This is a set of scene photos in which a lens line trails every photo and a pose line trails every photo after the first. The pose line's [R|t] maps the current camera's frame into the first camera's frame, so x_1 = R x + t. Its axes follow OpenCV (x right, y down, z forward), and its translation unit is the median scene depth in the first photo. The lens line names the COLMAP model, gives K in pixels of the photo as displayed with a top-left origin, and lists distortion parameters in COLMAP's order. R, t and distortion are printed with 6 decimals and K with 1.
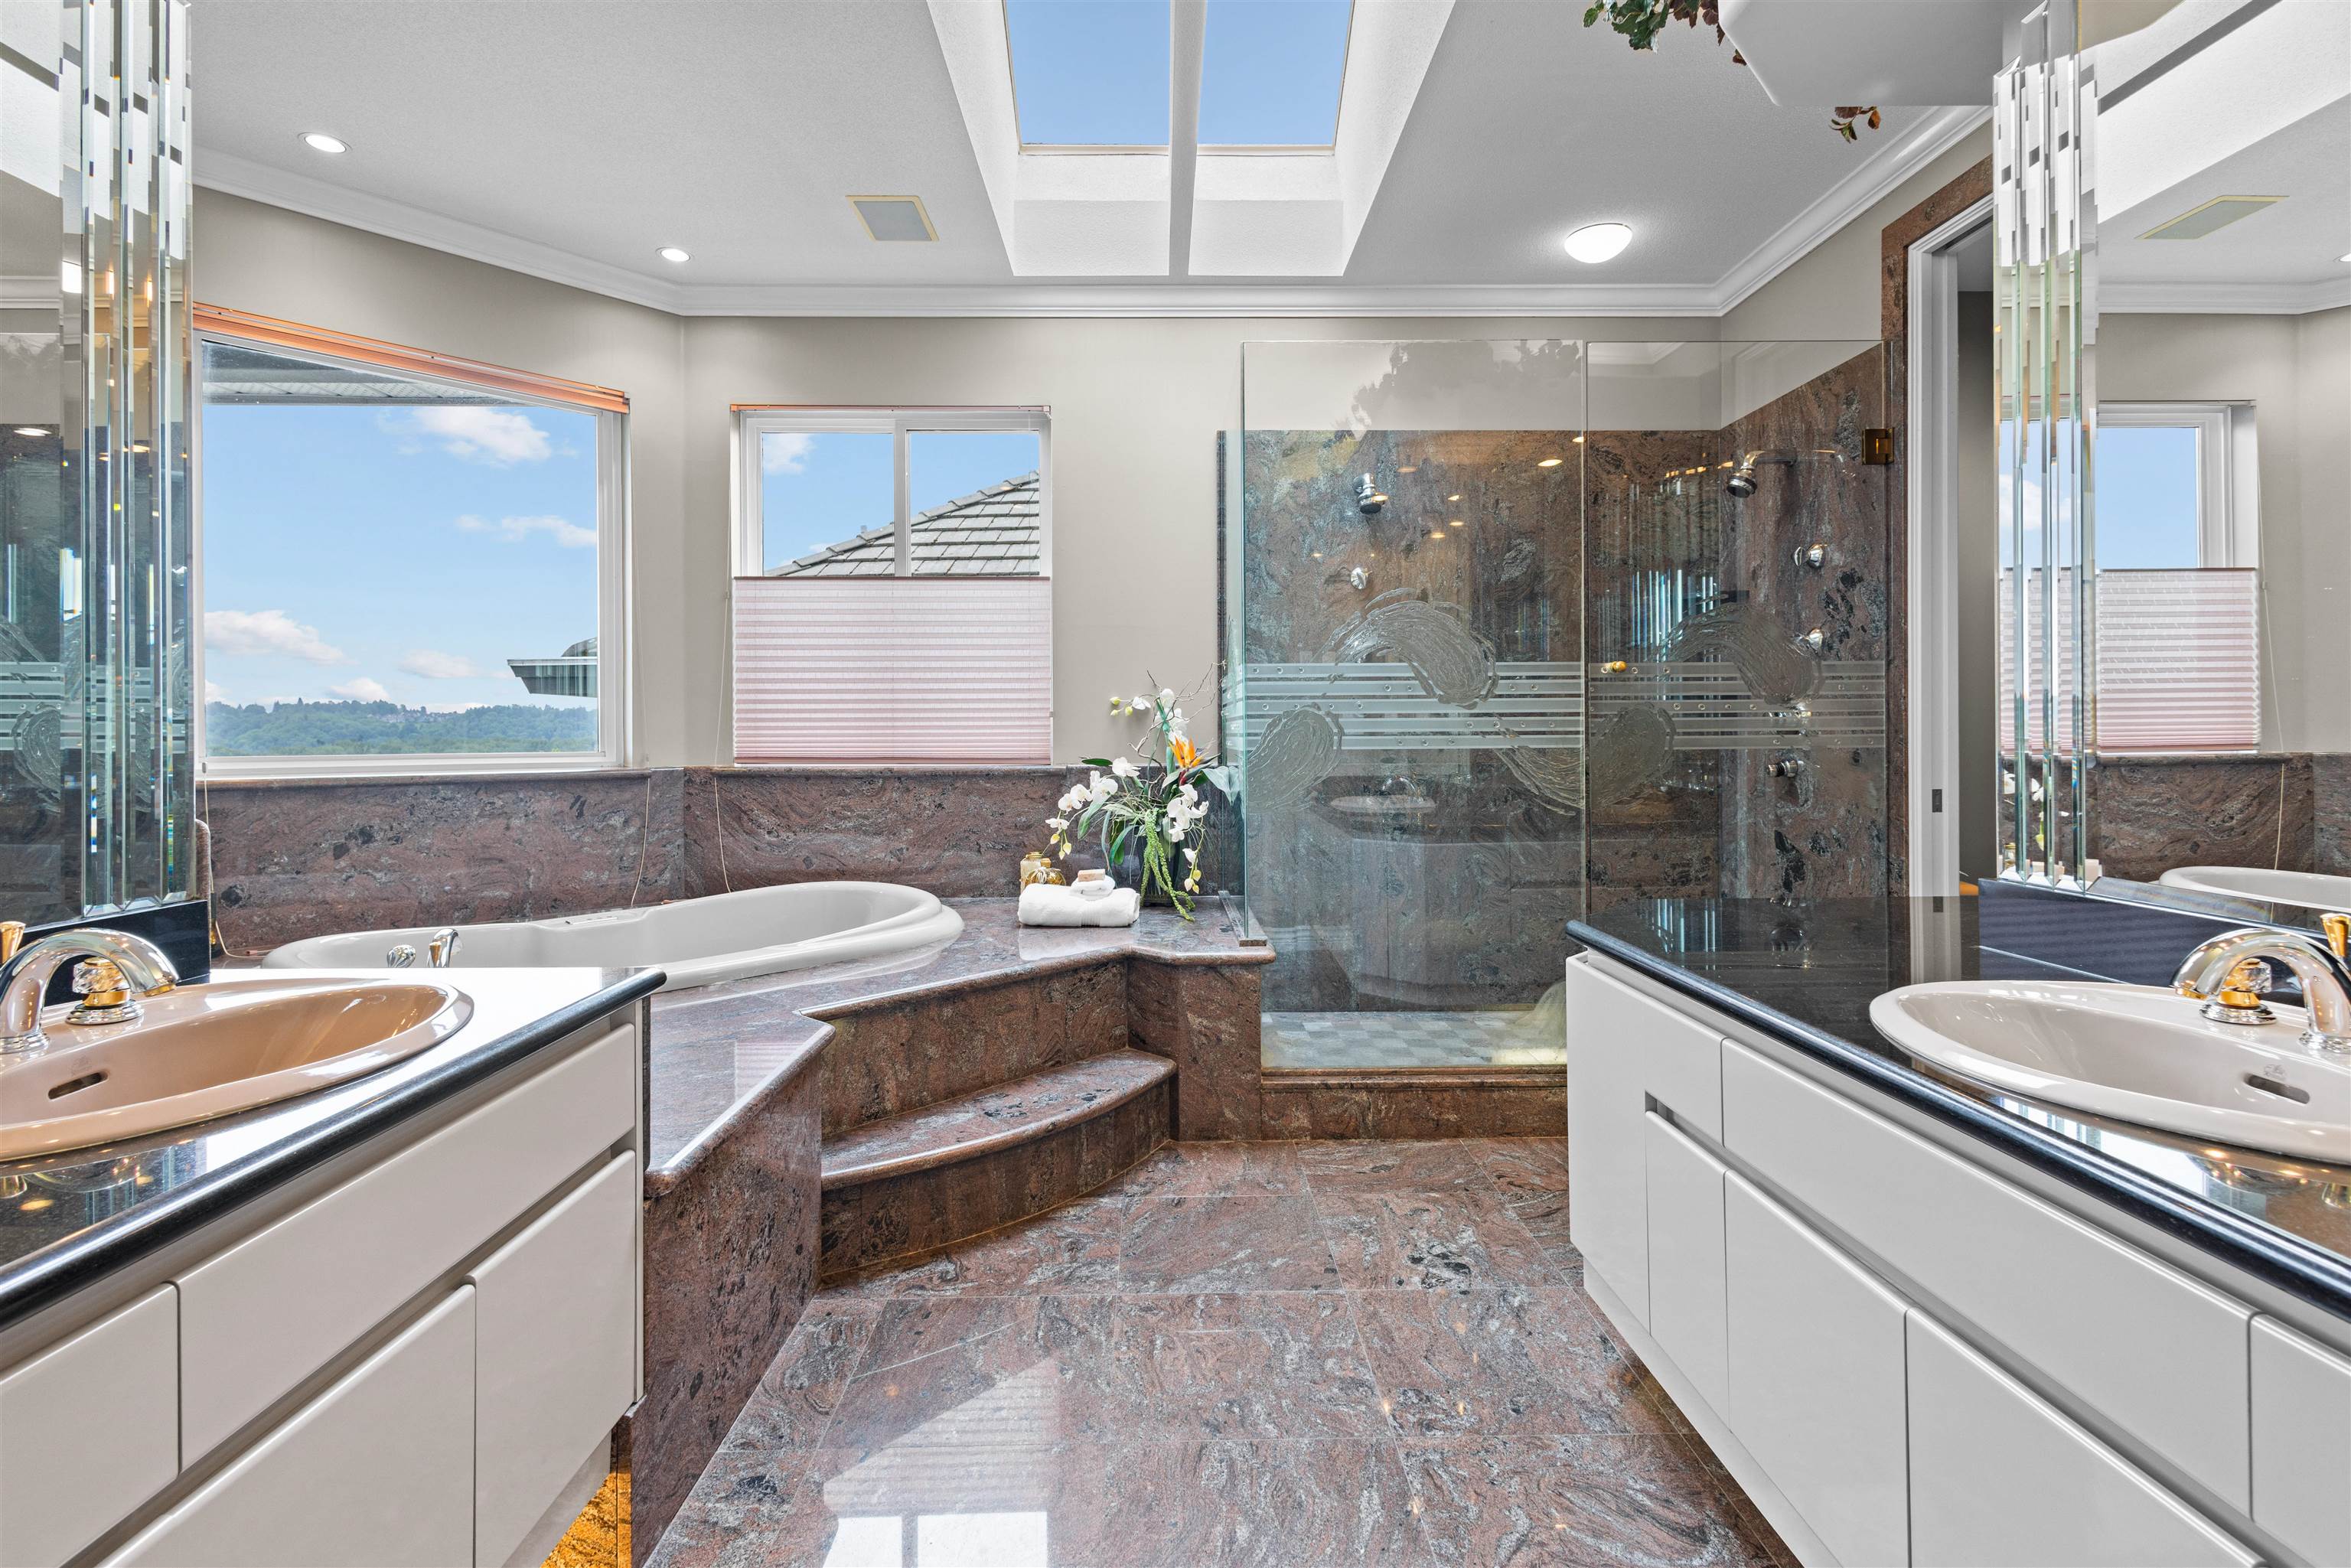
lens RADIAL K [[1092.6, 0, 1178.1], [0, 1092.6, 731.5], [0, 0, 1]] dist [-0.000390, 0.000852]
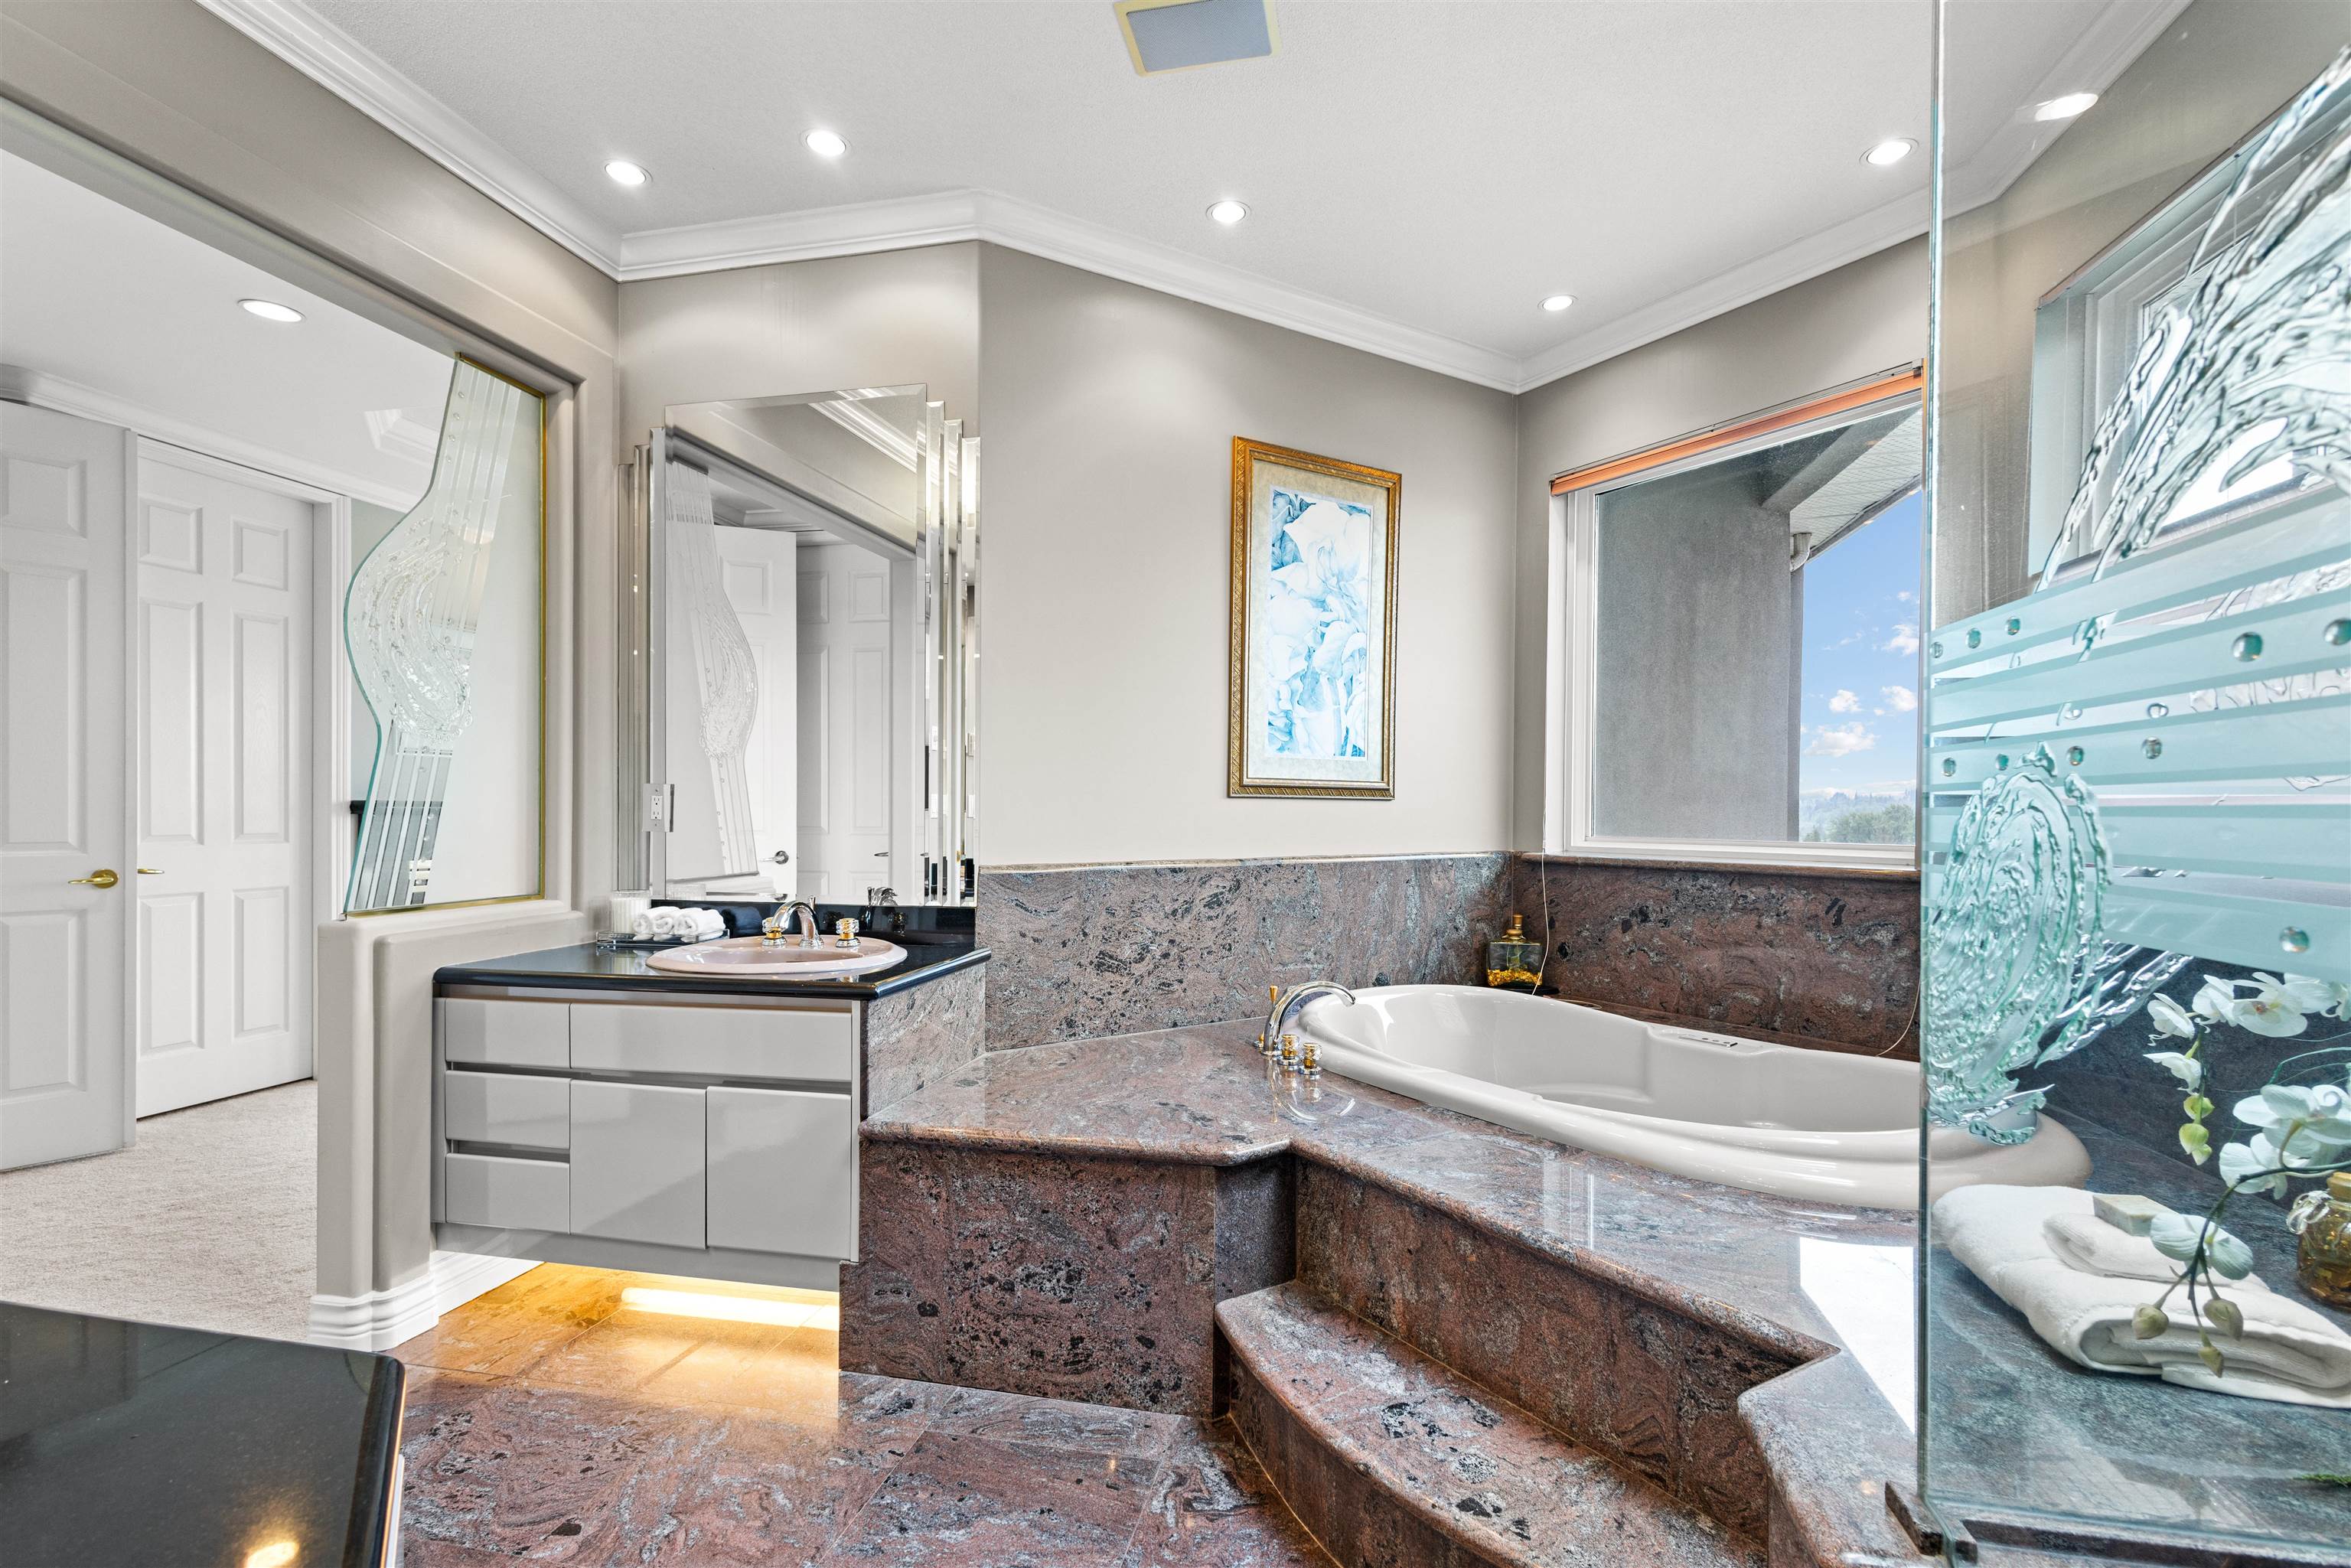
lens RADIAL K [[1092.6, 0, 1172.7], [0, 1092.6, 802.0], [0, 0, 1]] dist [-0.000390, 0.000852]
pose [[-0.238766, -0.001893, -0.971075, 0.403198], [0.003107, 0.999991, -0.002713, -0.013261], [0.971072, -0.003665, -0.238758, 0.816225]]
